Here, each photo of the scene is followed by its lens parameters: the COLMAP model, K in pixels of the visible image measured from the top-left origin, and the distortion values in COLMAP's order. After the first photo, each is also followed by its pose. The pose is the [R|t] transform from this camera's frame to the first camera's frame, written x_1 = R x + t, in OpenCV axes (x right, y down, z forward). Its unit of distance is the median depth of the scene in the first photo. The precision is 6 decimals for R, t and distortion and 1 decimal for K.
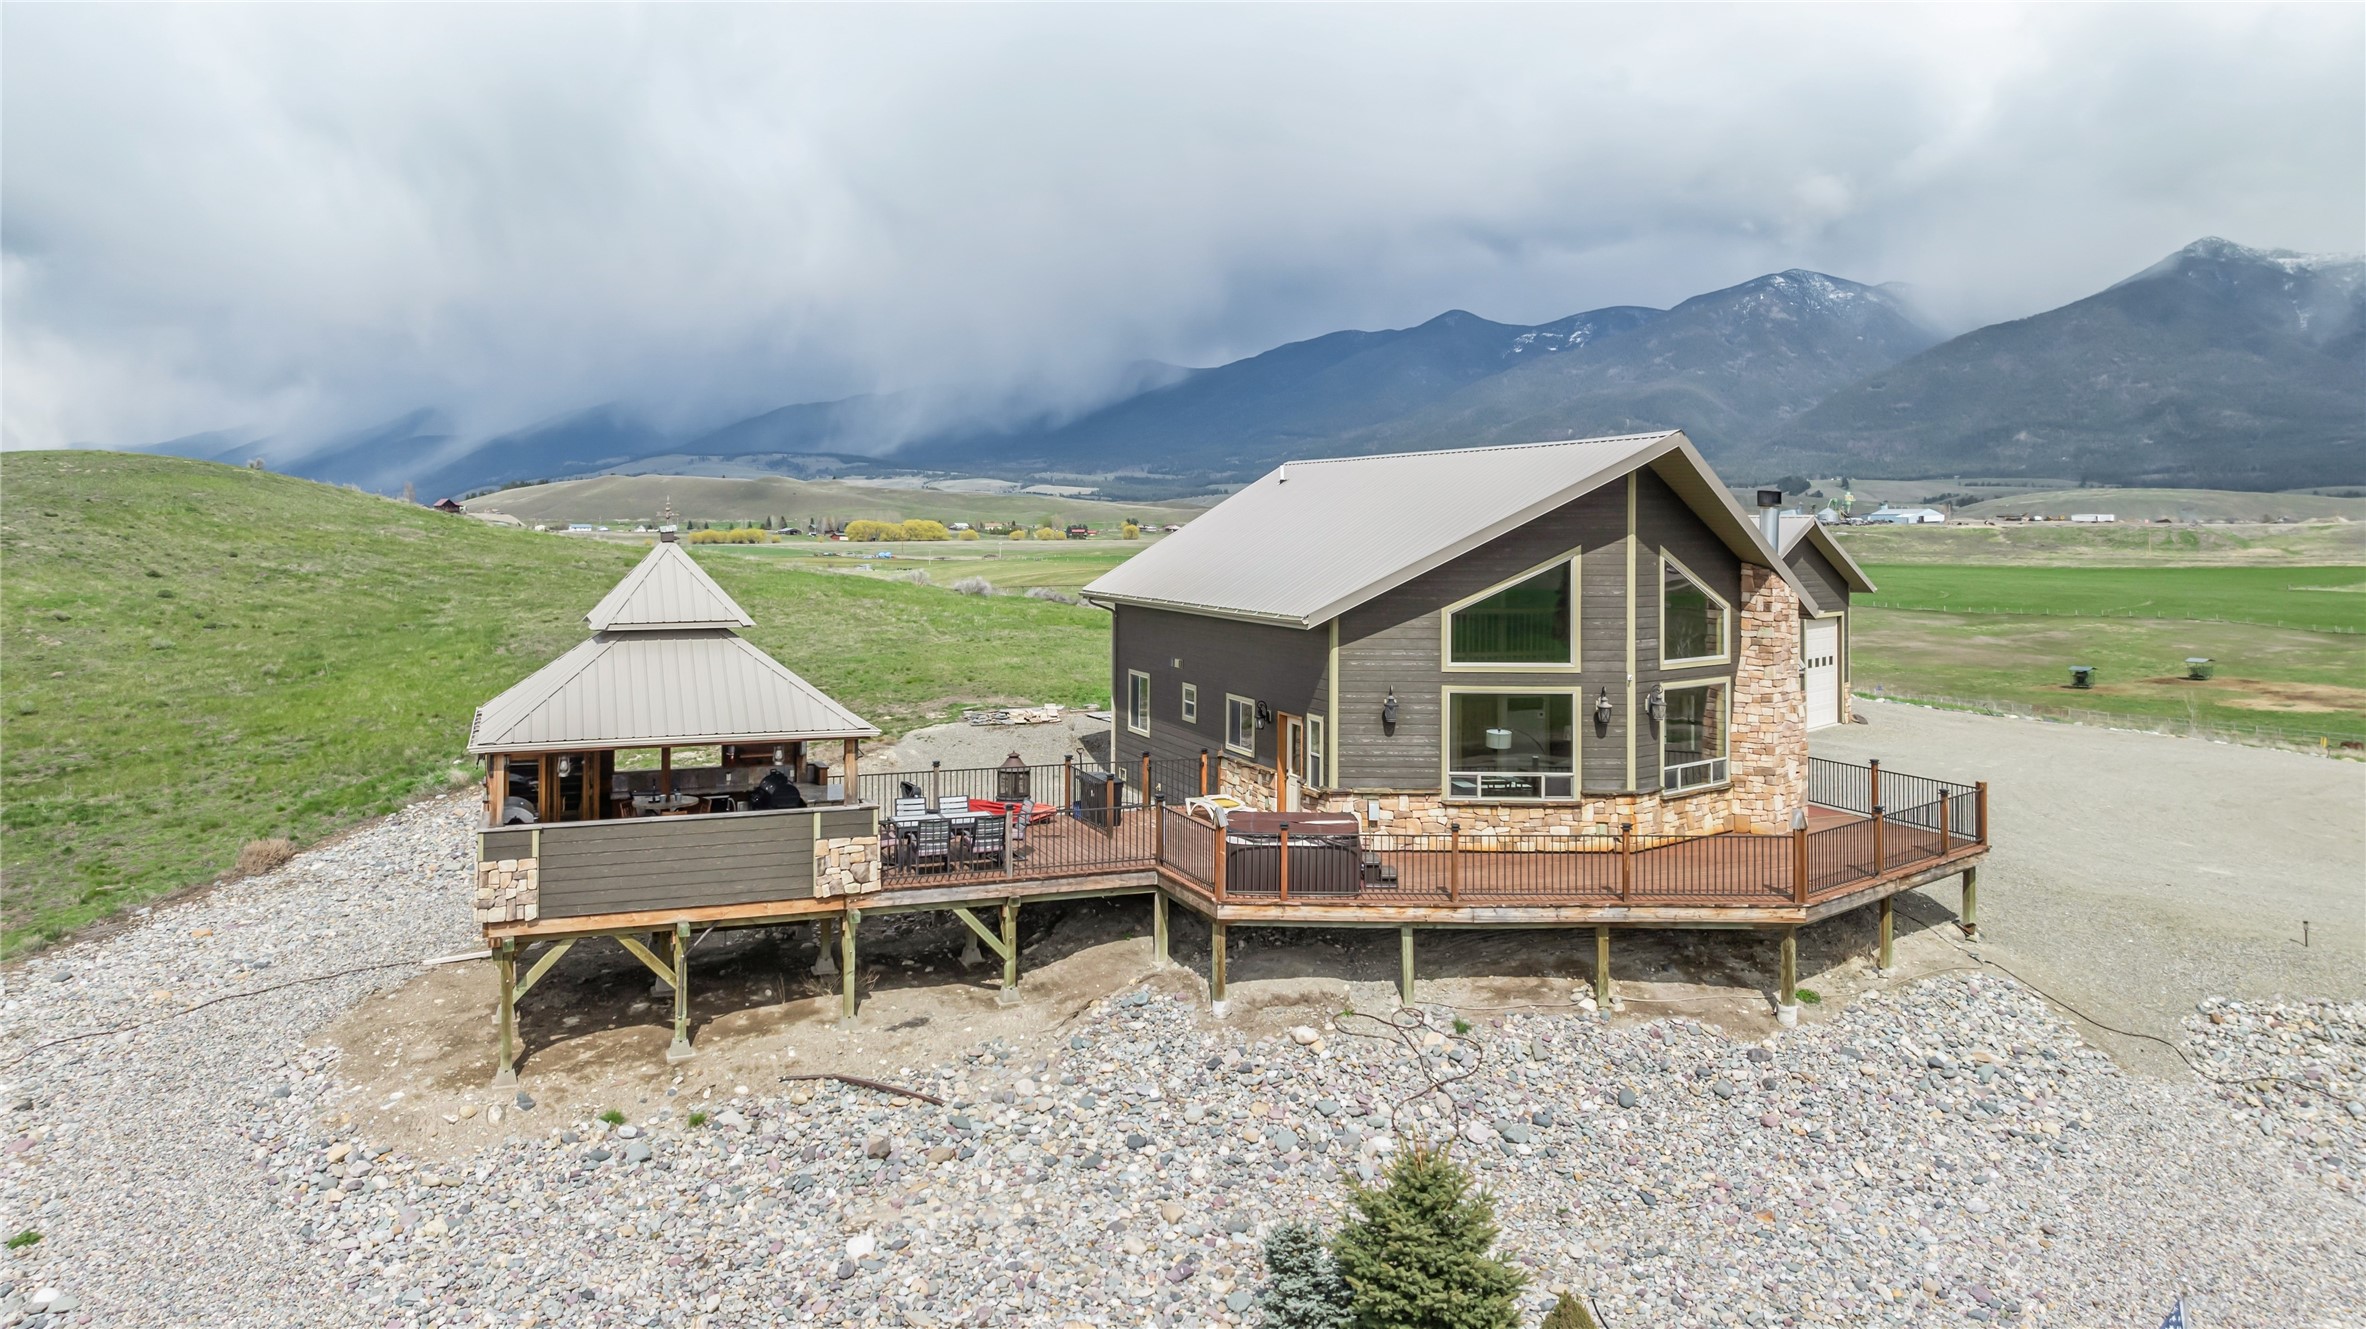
lens RADIAL K [[1719.6, 0, 1169.6], [0, 1719.6, 499.9], [0, 0, 1]] dist [-0.007681, -0.004792]
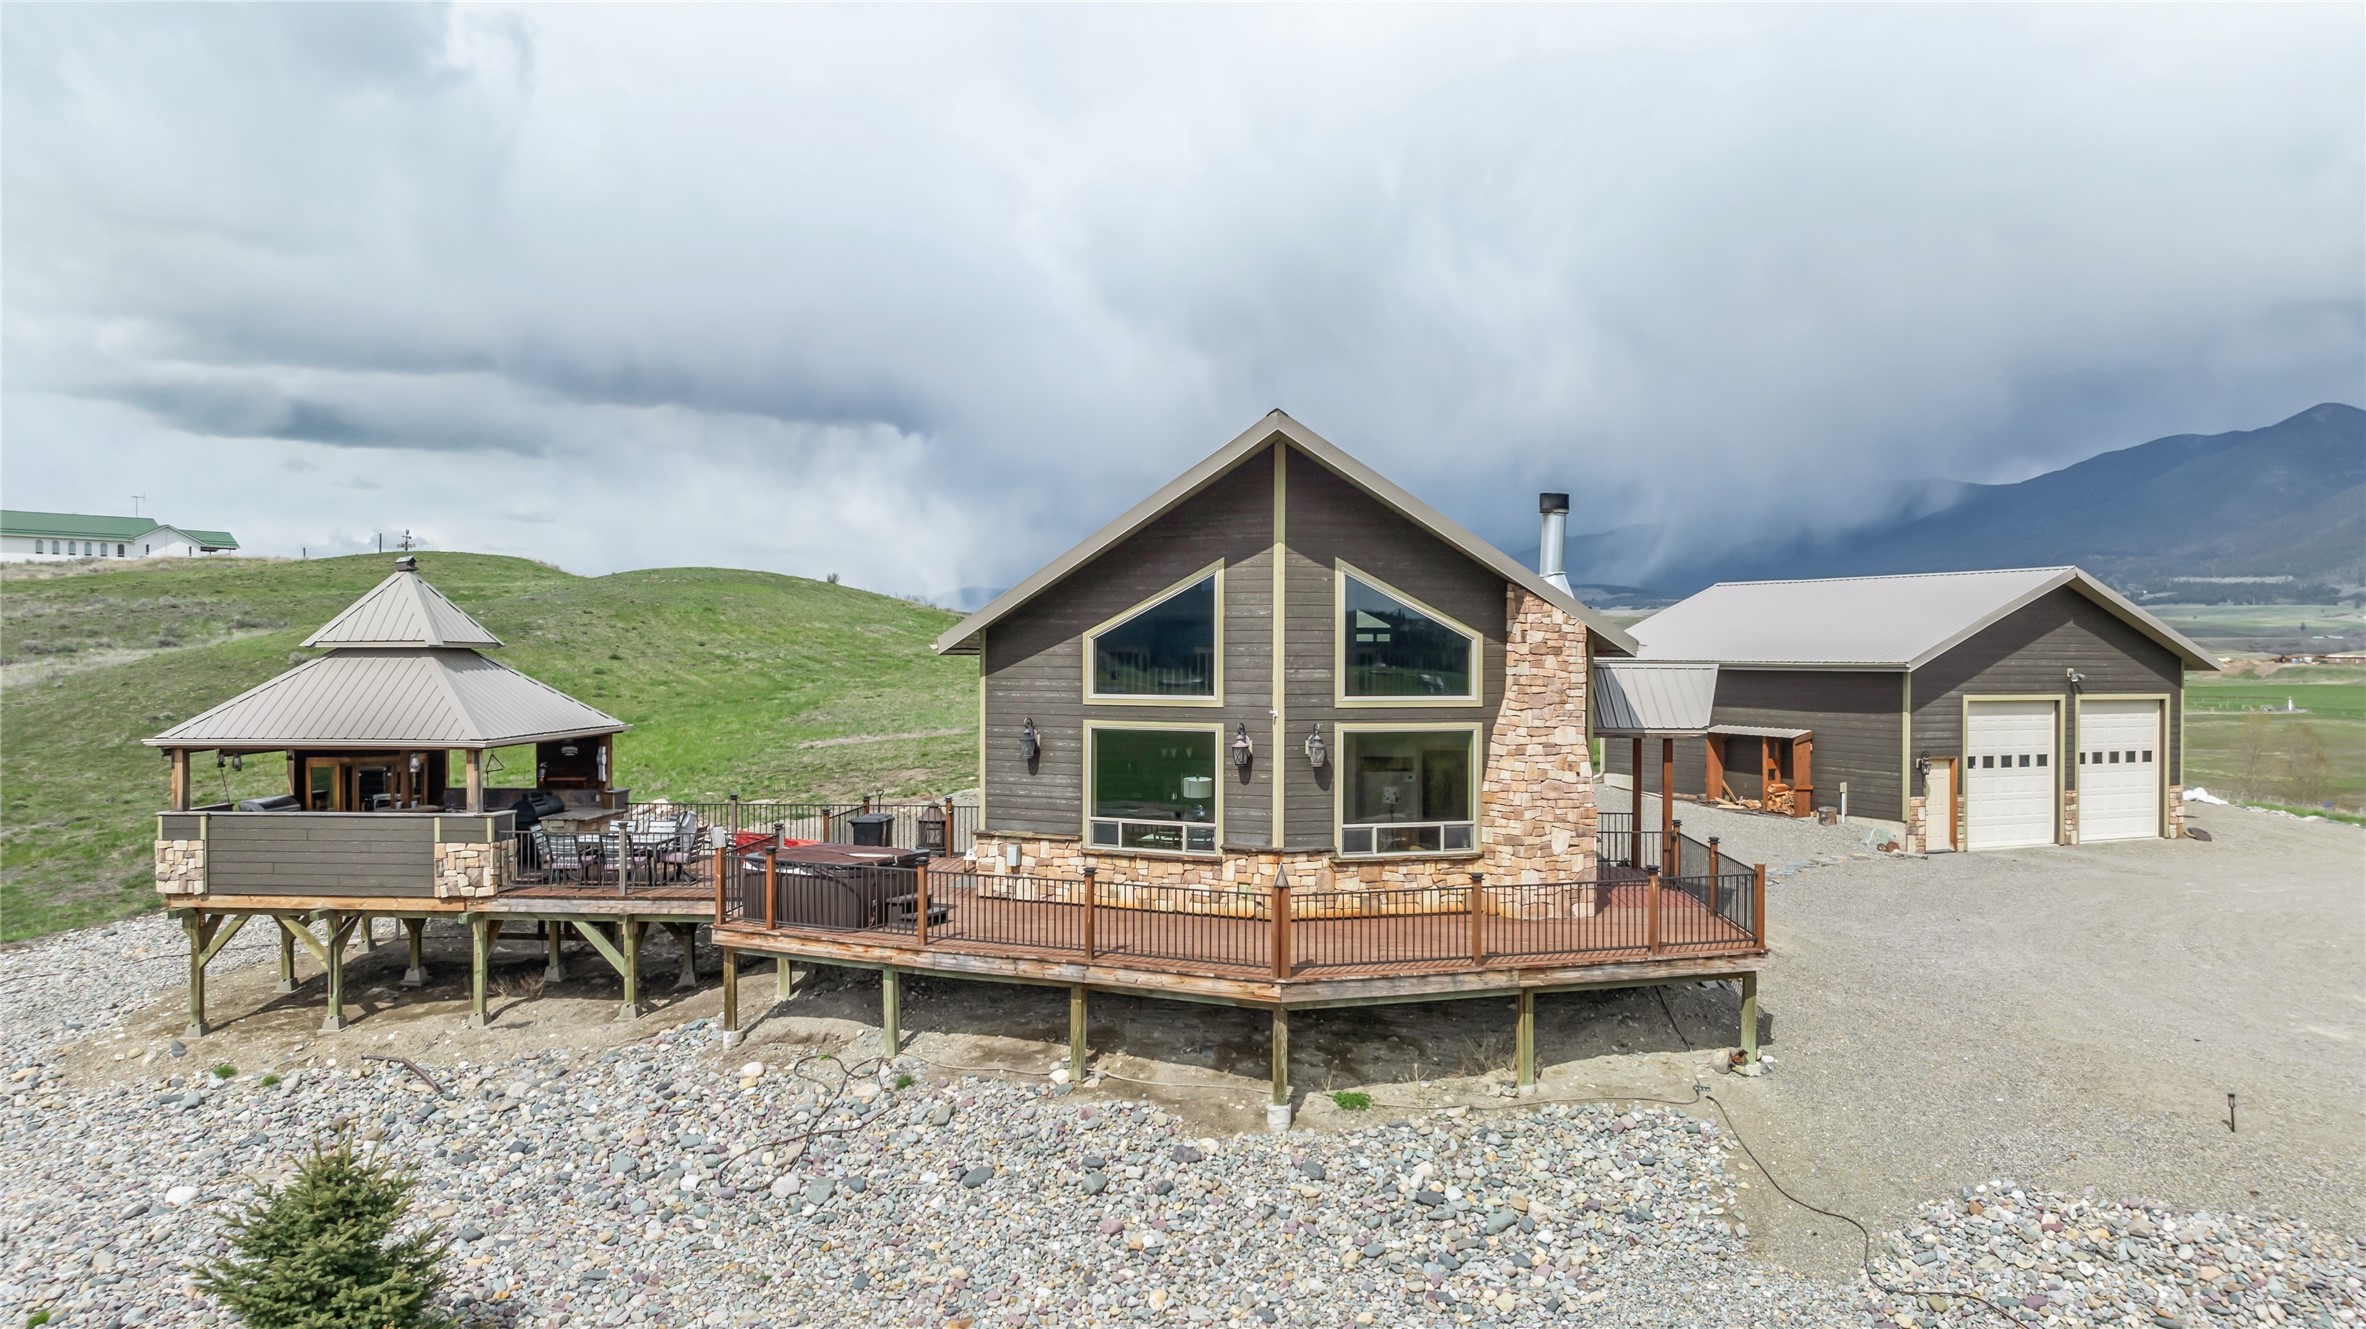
lens RADIAL K [[1670.3, 0, 1175.2], [0, 1670.3, 666.3], [0, 0, 1]] dist [-0.017162, -0.006355]
pose [[0.903297, 0.002640, -0.429007, 0.572056], [0.006485, 0.999783, 0.019807, 0.063664], [0.428966, -0.020674, 0.903084, 0.241438]]
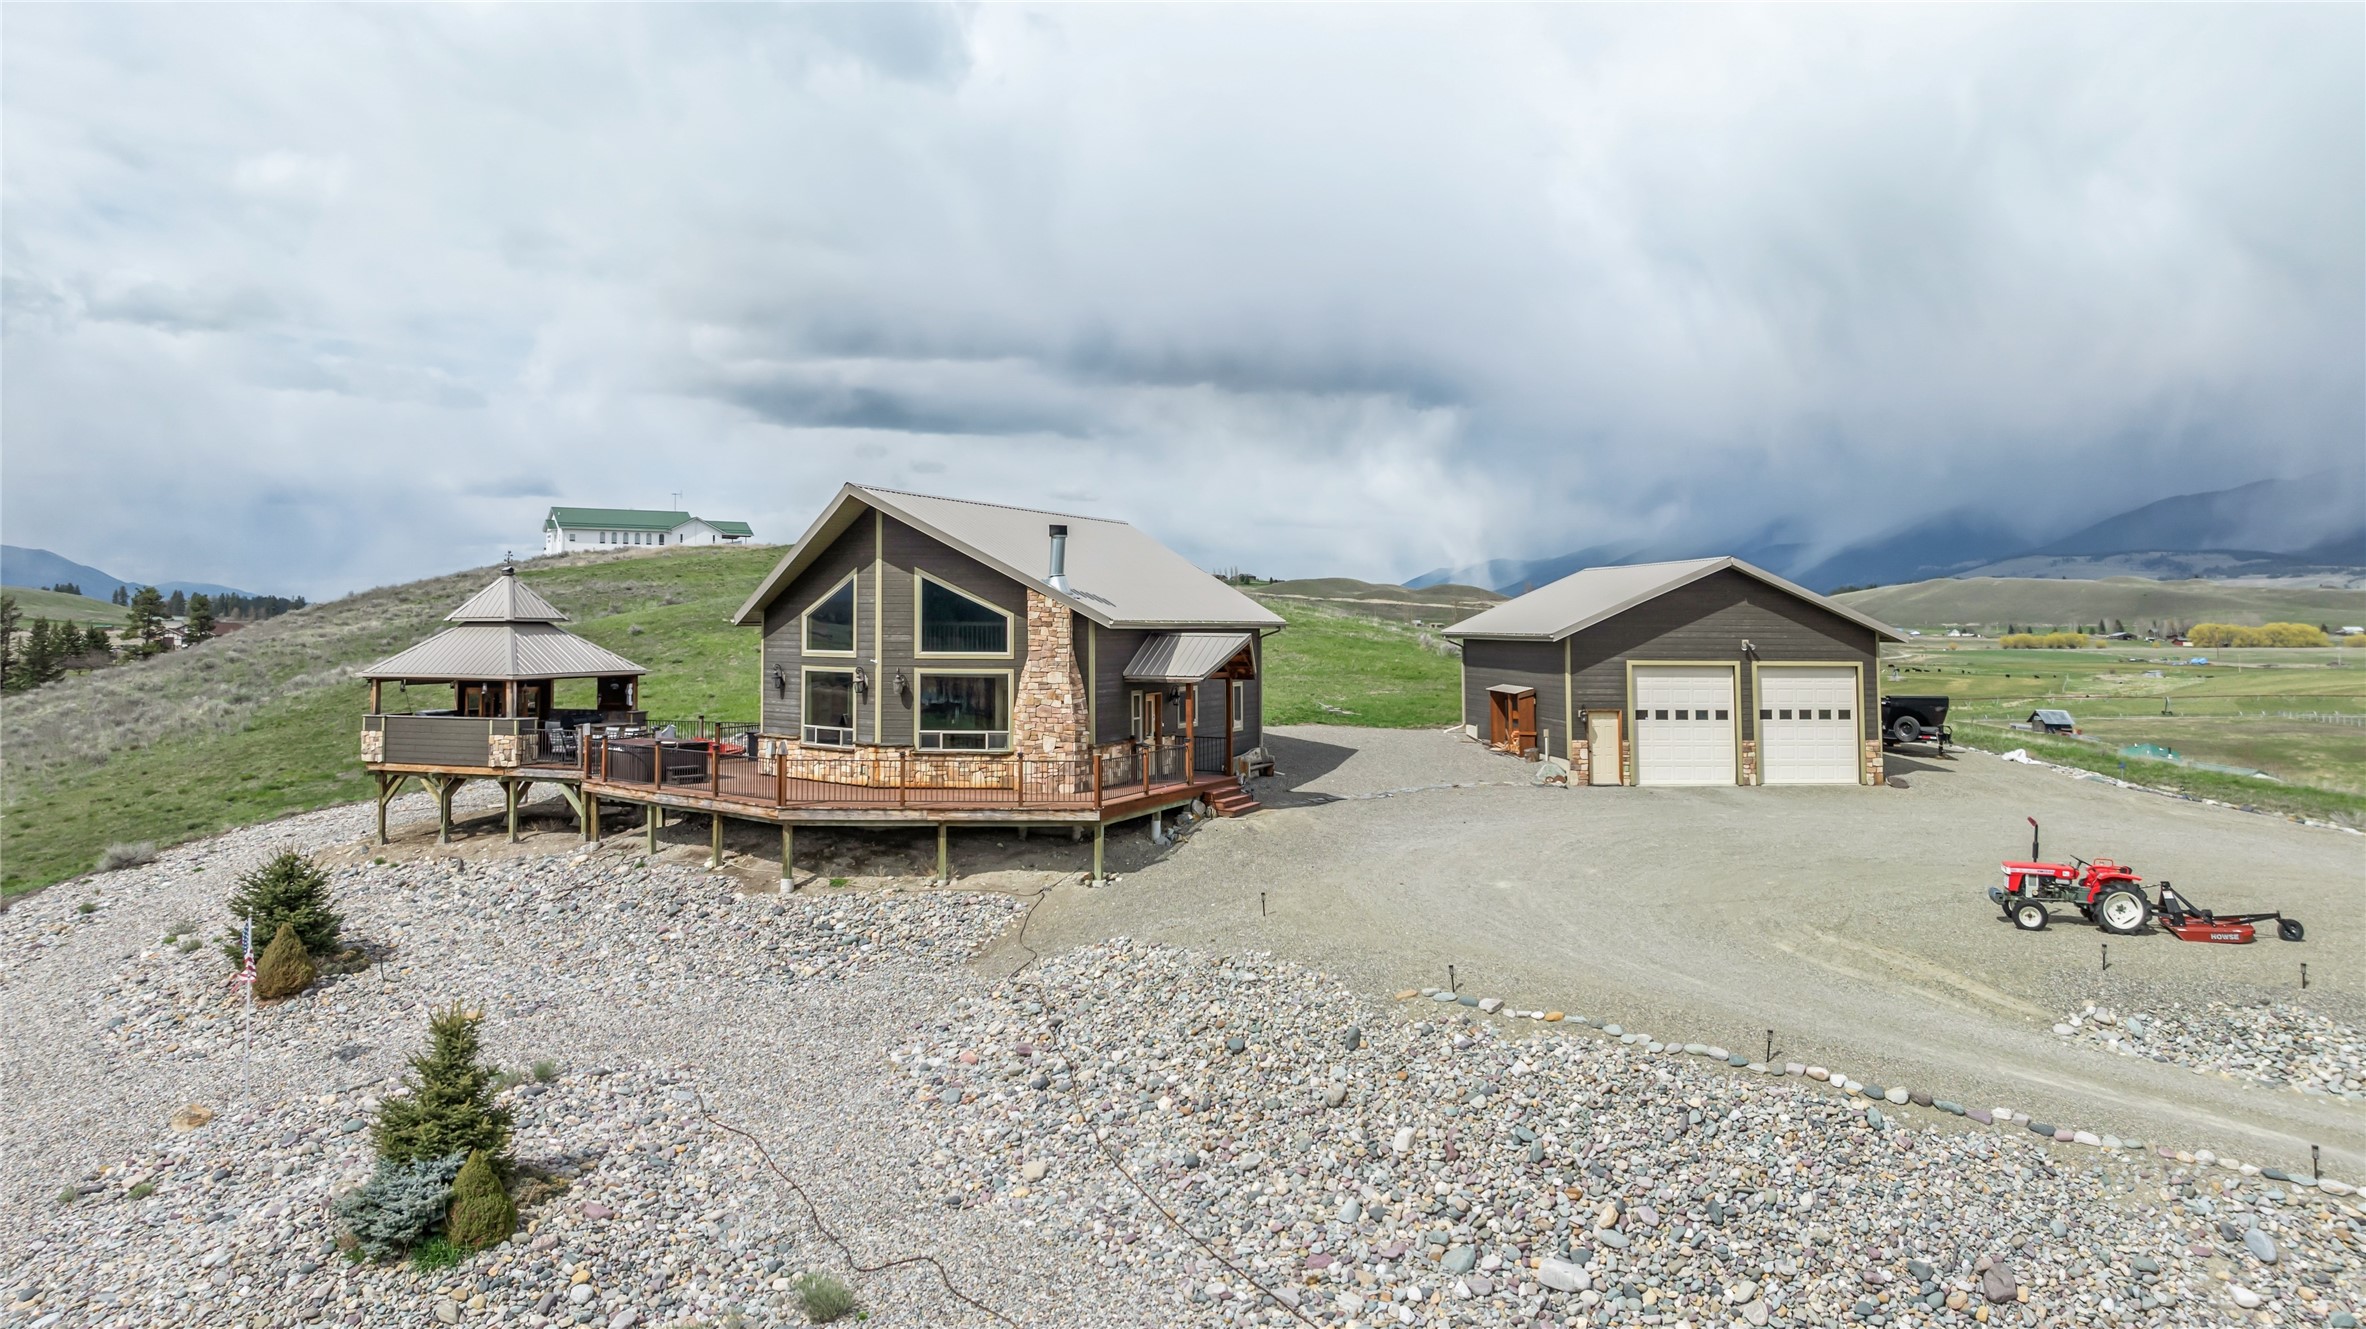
lens RADIAL K [[1706.0, 0, 1164.3], [0, 1706.0, 600.4], [0, 0, 1]] dist [-0.011389, -0.002502]
pose [[0.728387, -0.010236, -0.685089, 1.378320], [0.008070, 0.999947, -0.006361, 0.064297], [0.685118, -0.000895, 0.728432, 0.154861]]
